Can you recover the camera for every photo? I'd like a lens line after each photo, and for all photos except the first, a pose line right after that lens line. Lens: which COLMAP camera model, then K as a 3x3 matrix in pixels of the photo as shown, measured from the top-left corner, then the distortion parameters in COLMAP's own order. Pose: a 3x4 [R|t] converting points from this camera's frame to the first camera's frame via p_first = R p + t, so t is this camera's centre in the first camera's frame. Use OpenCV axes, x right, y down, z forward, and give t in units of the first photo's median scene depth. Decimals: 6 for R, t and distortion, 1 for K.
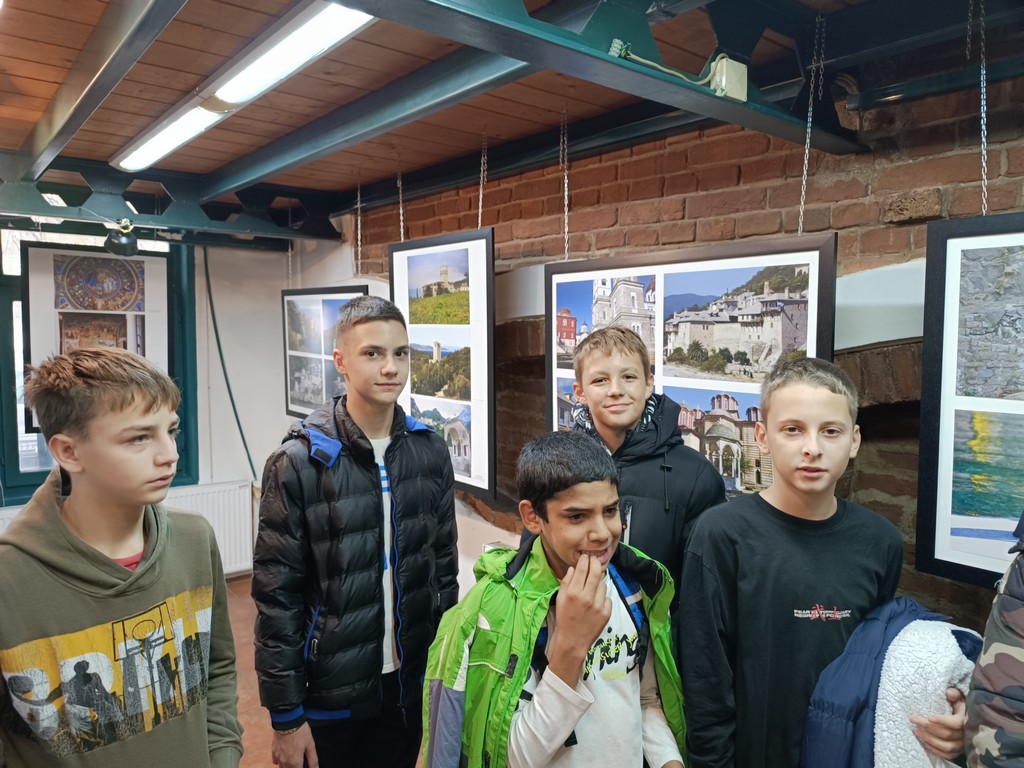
lens RADIAL K [[679.8, 0, 512.0], [0, 679.8, 384.0], [0, 0, 1]] dist [-0.032172, -0.003539]
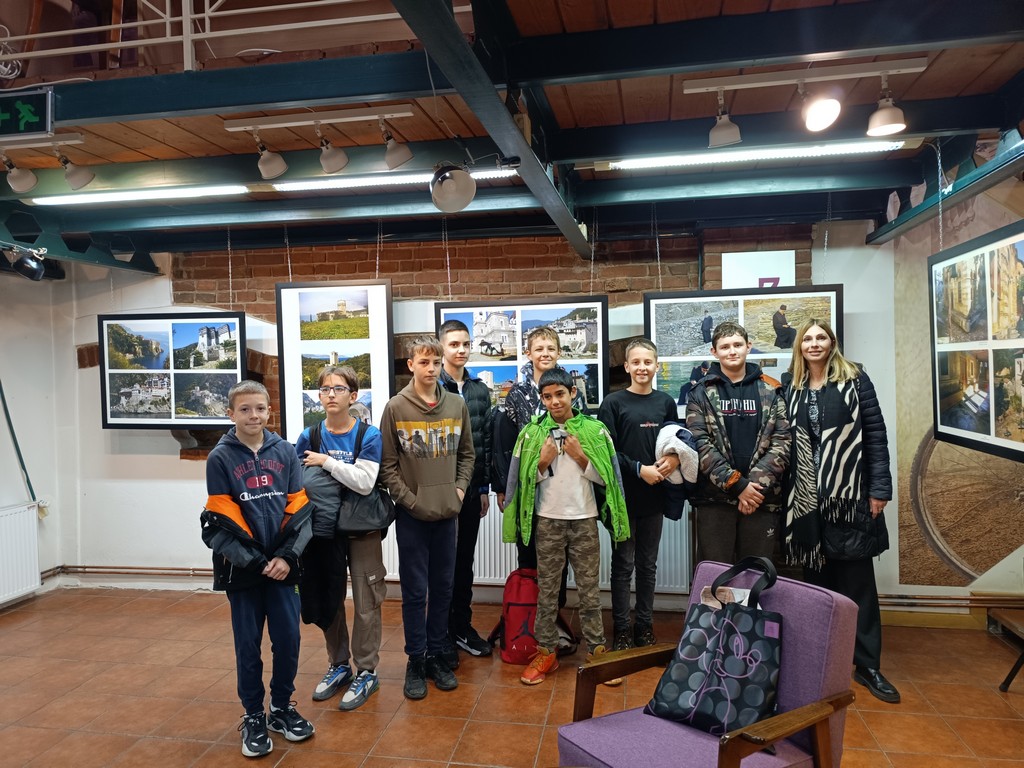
lens RADIAL K [[679.8, 0, 512.0], [0, 679.8, 384.0], [0, 0, 1]] dist [-0.032172, -0.003539]
pose [[0.769335, -0.033563, 0.637964, -1.010677], [0.073547, 0.996632, -0.036260, 0.119531], [-0.634598, 0.074817, 0.769212, -0.488076]]
